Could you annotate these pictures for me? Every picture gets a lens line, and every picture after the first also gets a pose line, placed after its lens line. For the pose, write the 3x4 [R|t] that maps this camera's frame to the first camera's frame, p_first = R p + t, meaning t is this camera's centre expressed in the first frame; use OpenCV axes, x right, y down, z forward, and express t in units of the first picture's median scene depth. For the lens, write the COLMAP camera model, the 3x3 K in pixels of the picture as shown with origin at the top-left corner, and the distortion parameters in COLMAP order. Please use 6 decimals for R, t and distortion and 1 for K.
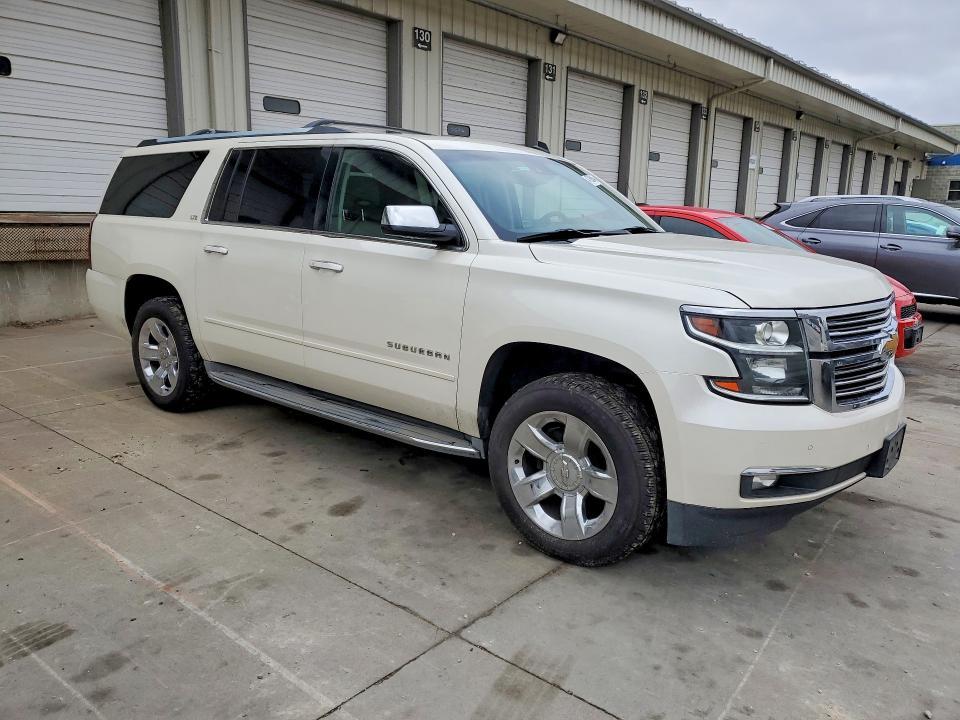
lens RADIAL K [[773.2, 0, 474.1], [0, 773.2, 364.0], [0, 0, 1]] dist [0.013405, 0.015060]
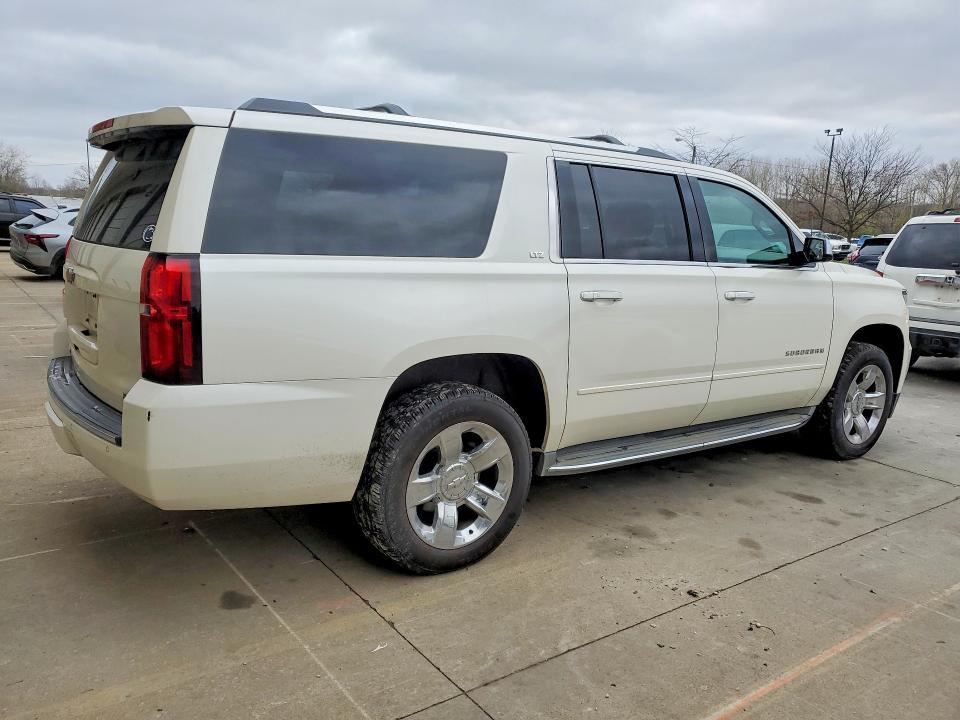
lens RADIAL K [[773.2, 0, 474.1], [0, 773.2, 364.0], [0, 0, 1]] dist [0.013405, 0.015060]
pose [[0.213248, -0.187417, 0.958854, -1.274212], [0.160336, 0.974835, 0.154882, -0.254880], [-0.963752, 0.120711, 0.237931, 1.107786]]
